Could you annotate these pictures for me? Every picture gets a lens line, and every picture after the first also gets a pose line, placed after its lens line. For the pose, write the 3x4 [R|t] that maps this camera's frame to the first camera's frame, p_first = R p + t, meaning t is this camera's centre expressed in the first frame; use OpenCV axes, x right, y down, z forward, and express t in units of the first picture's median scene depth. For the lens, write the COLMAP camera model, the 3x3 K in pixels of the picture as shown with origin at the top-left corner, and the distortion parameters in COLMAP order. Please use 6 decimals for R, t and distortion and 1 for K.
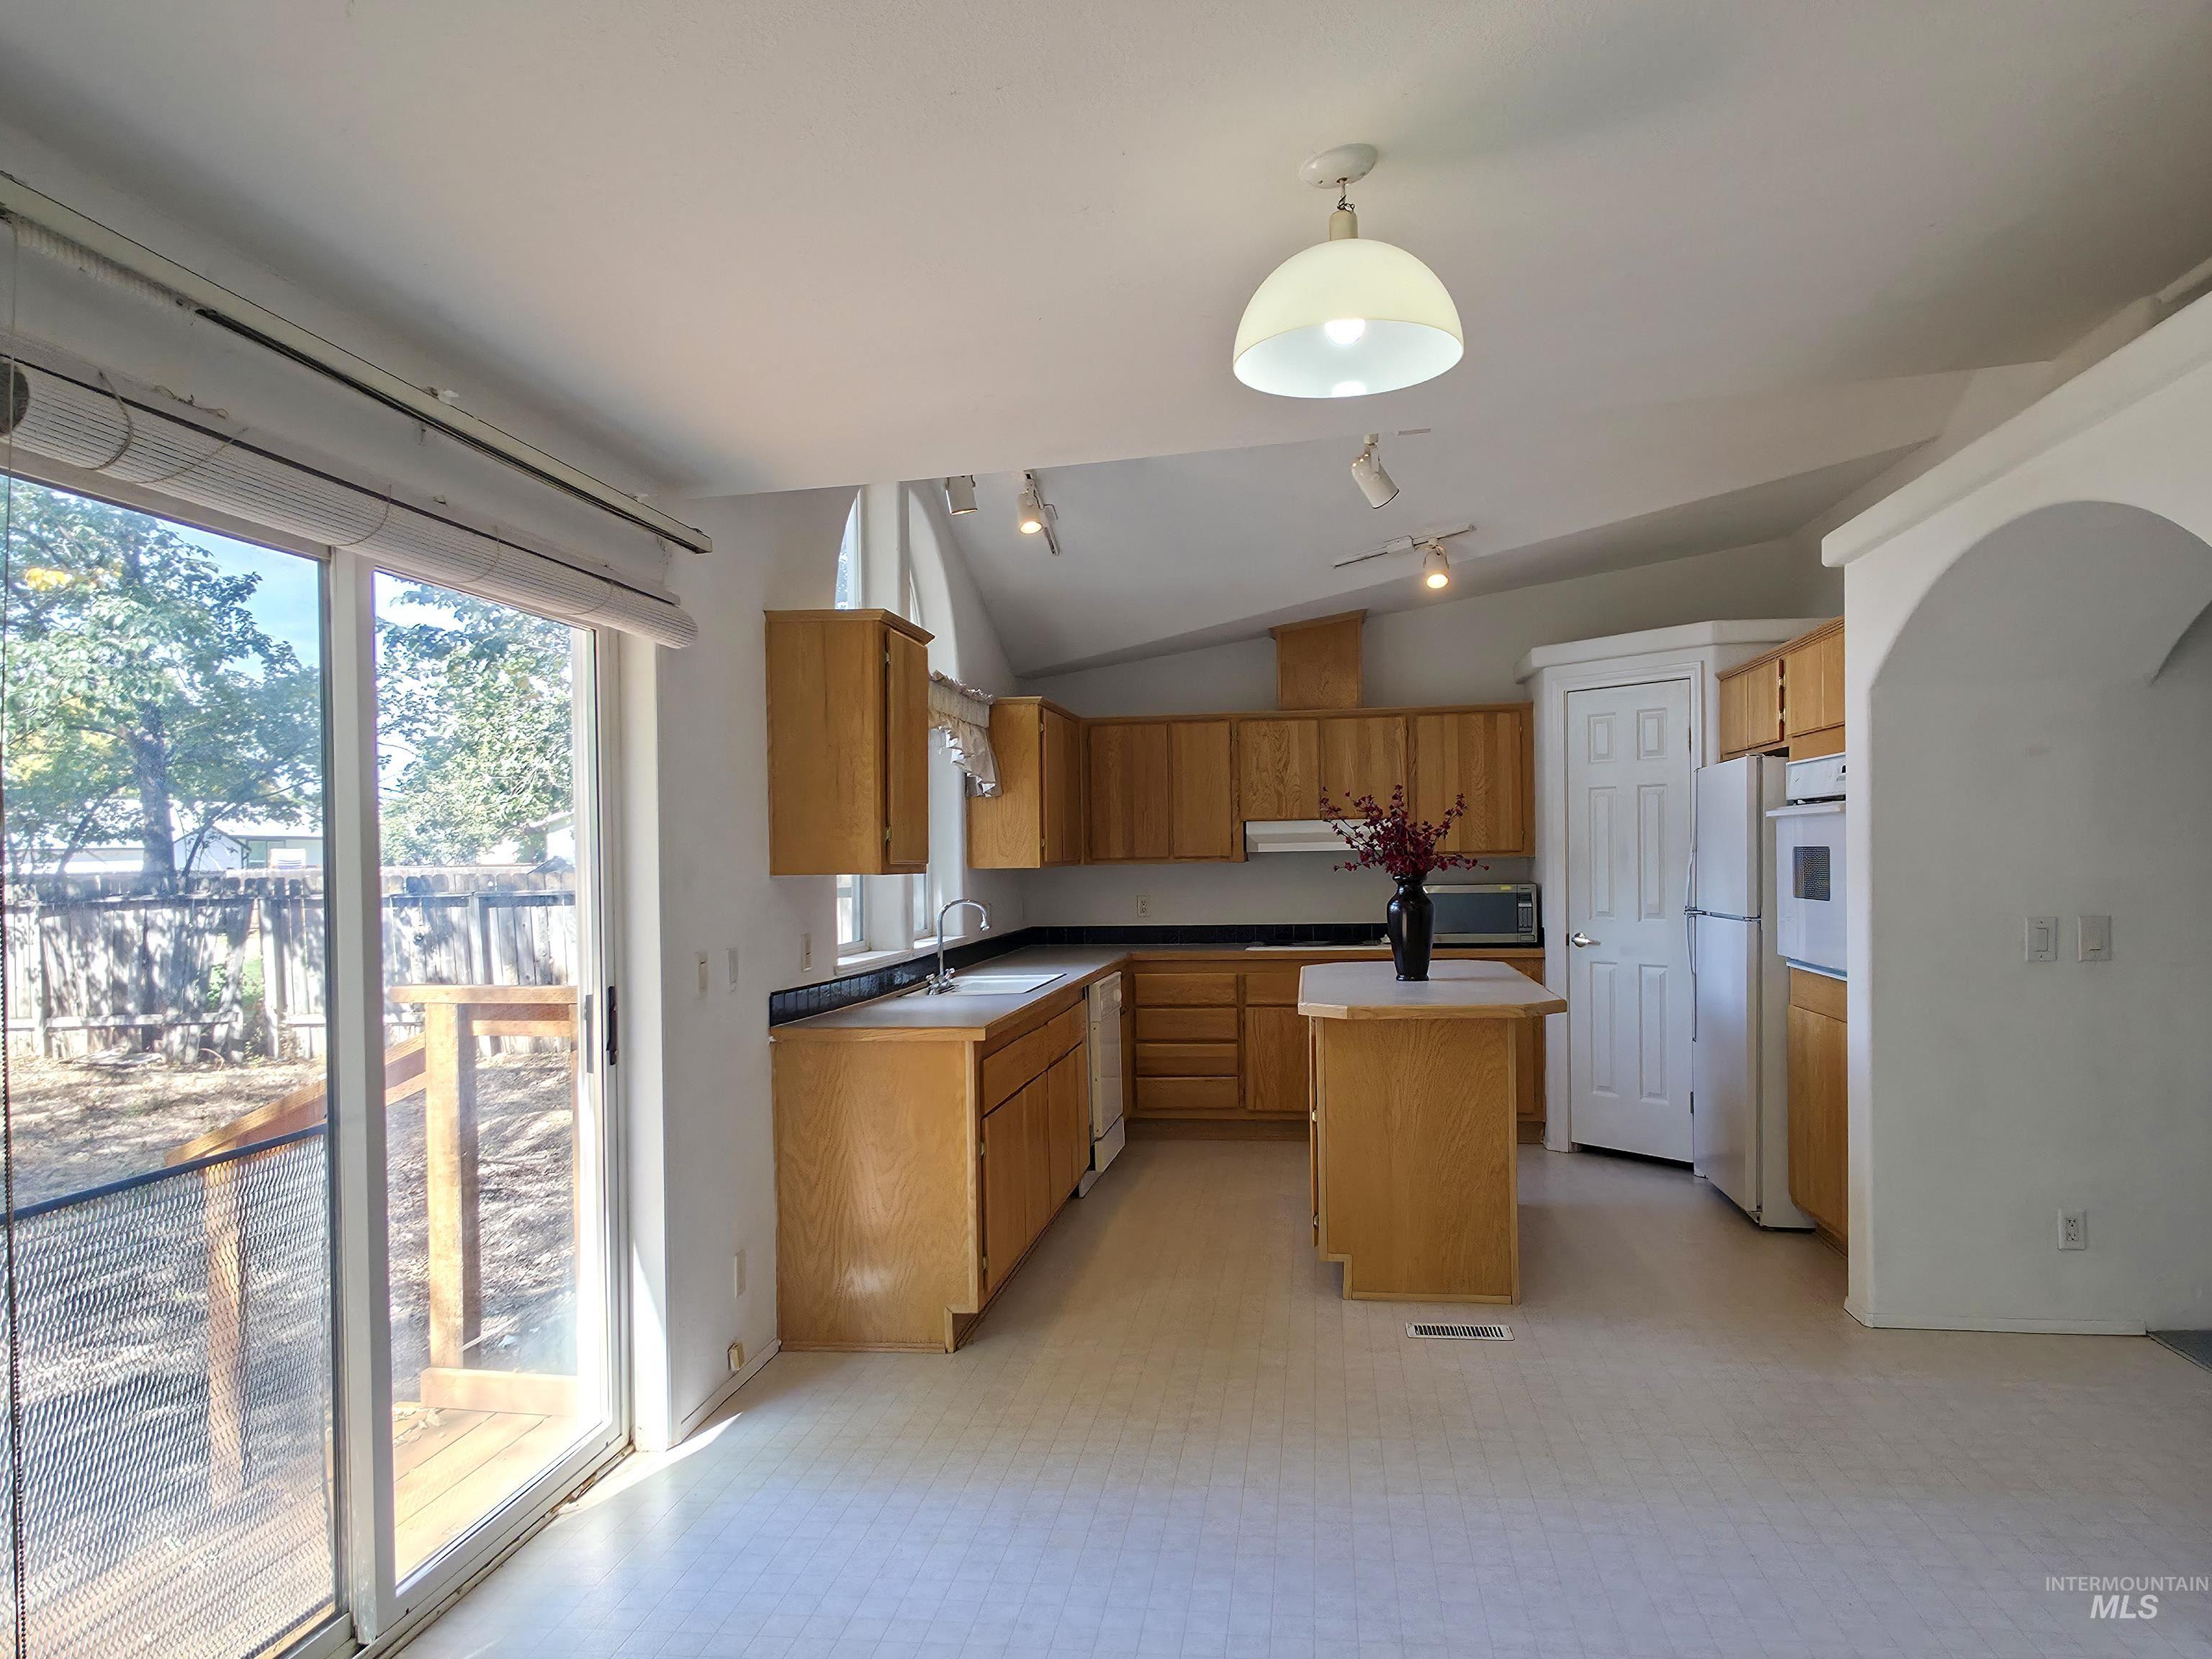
lens RADIAL K [[1504.2, 0, 1128.2], [0, 1504.2, 870.0], [0, 0, 1]] dist [0.031171, -0.011274]
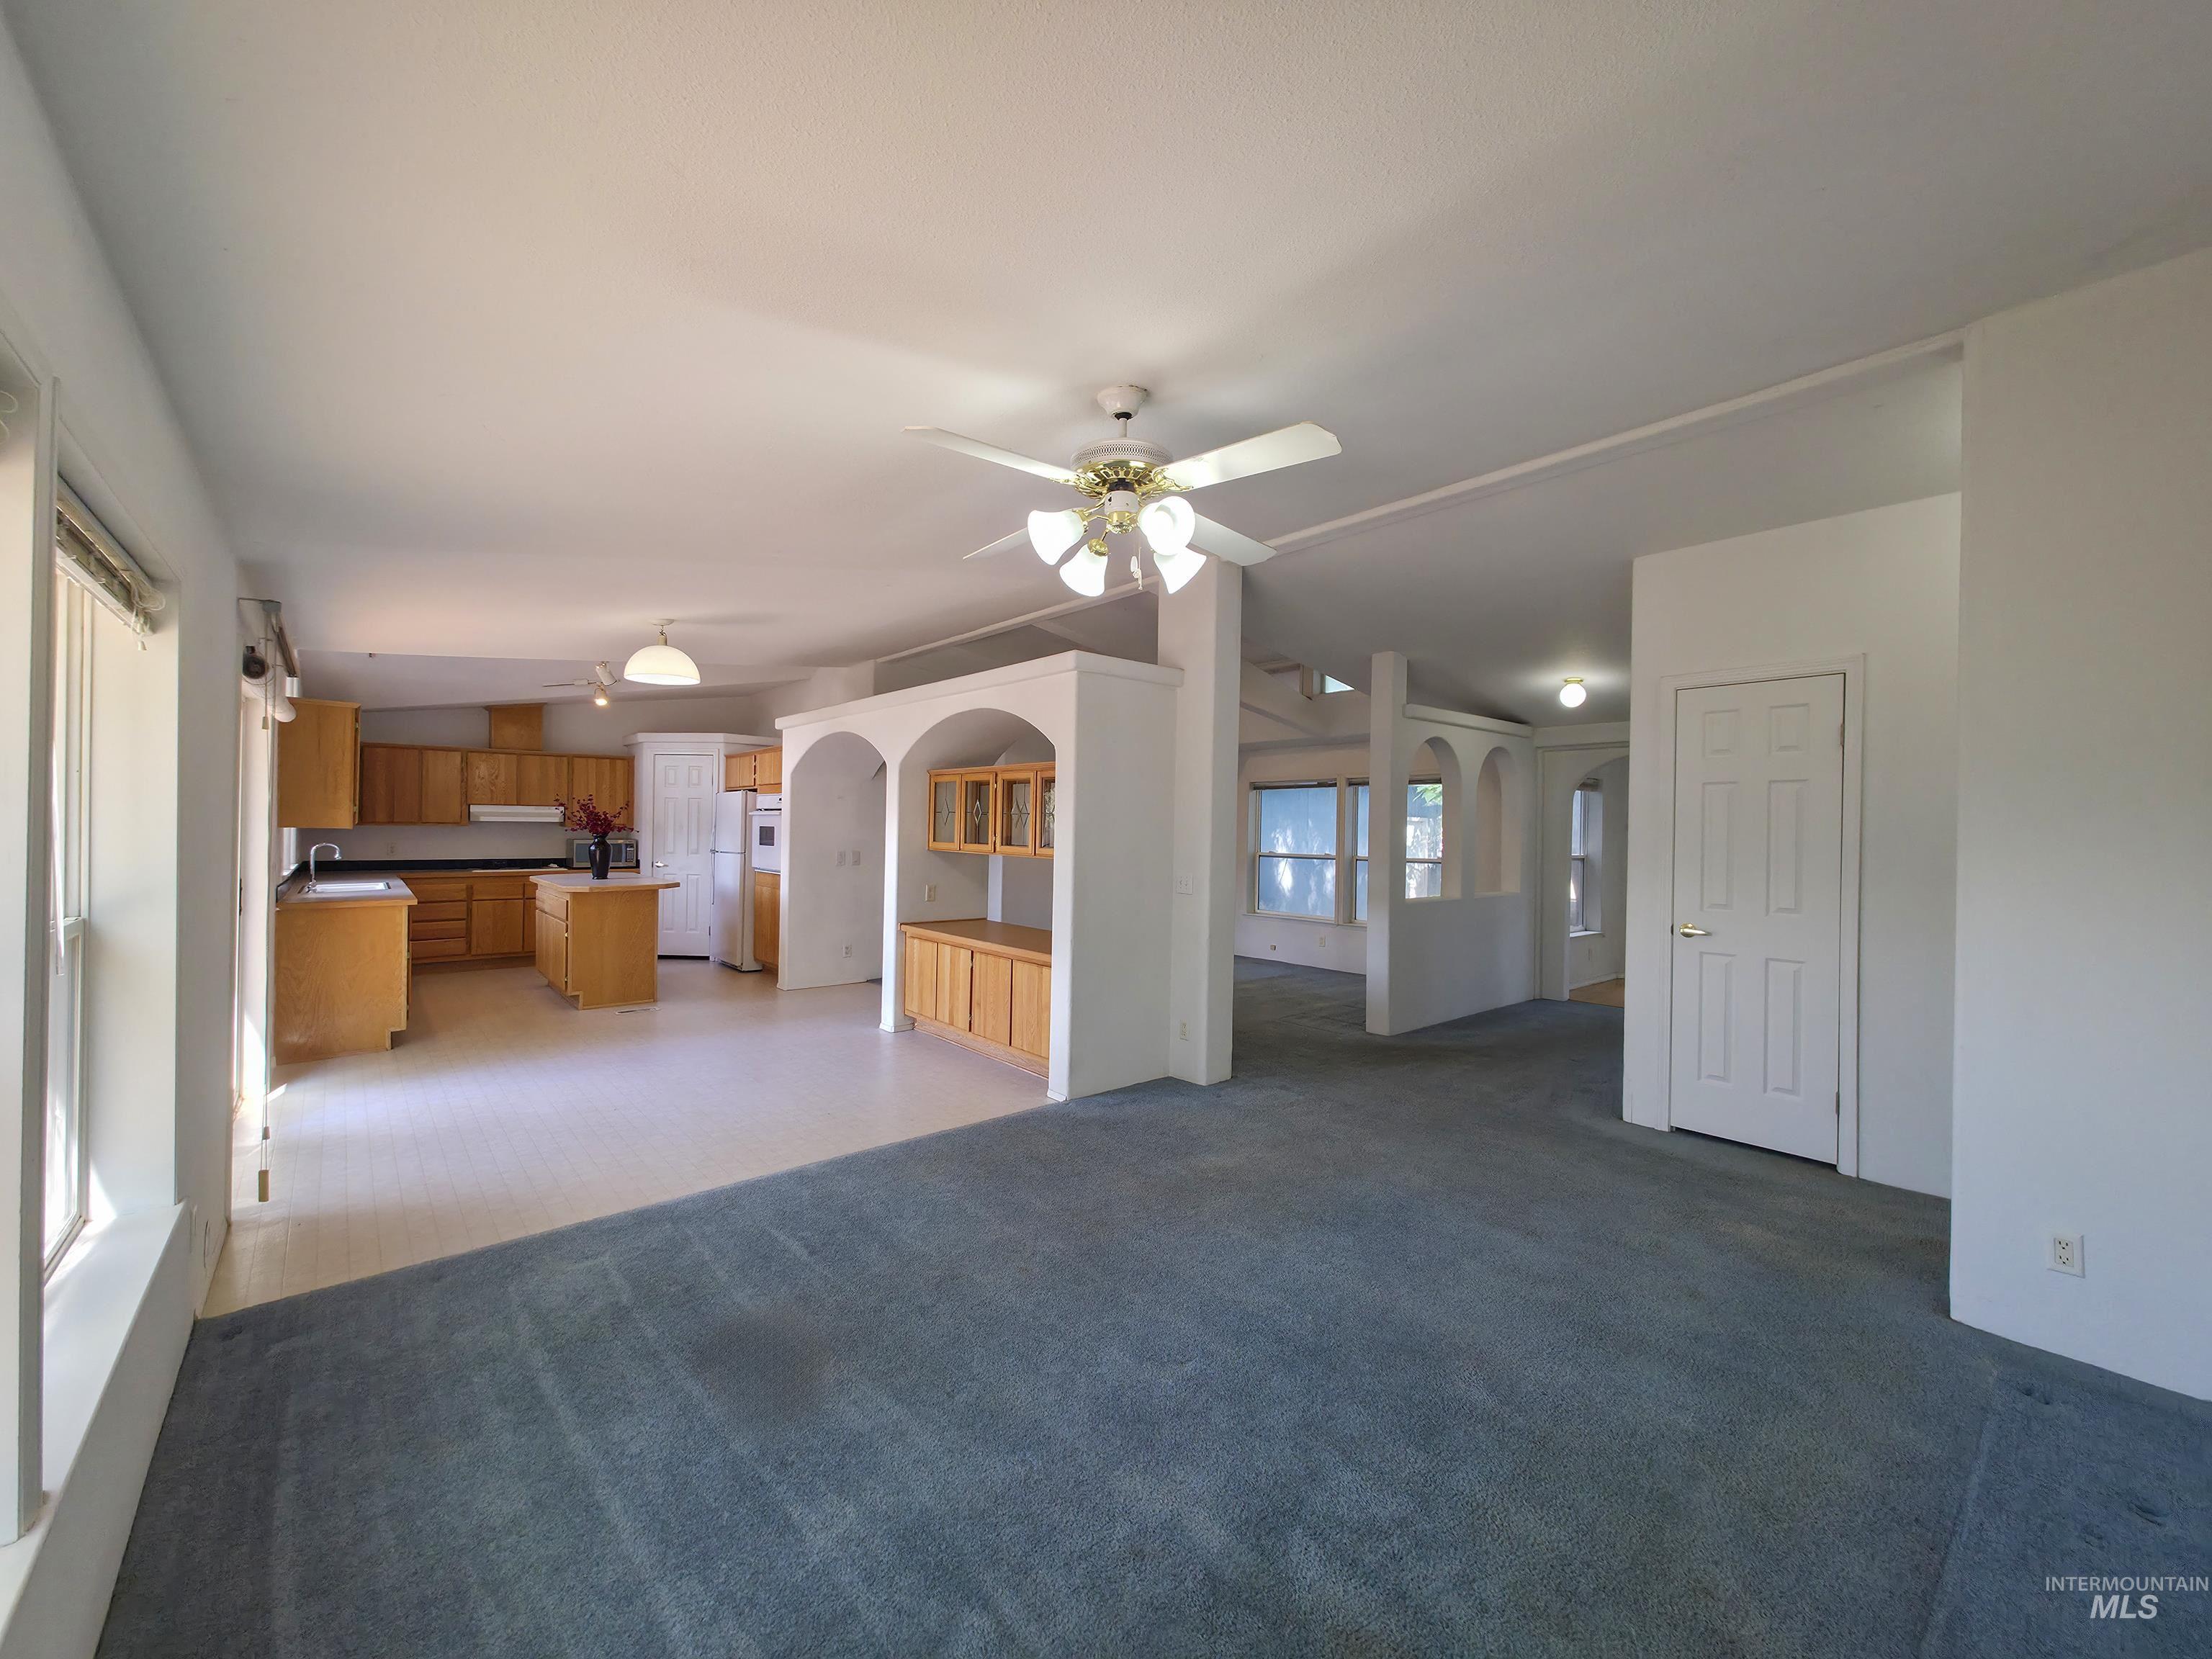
lens RADIAL K [[882.1, 0, 1106.7], [0, 882.1, 823.8], [0, 0, 1]] dist [0.000990, -0.000051]
pose [[0.666384, 0.027699, 0.745094, -0.271508], [-0.016673, 0.999613, -0.022249, 0.004309], [-0.745423, 0.002403, 0.666588, -0.433039]]
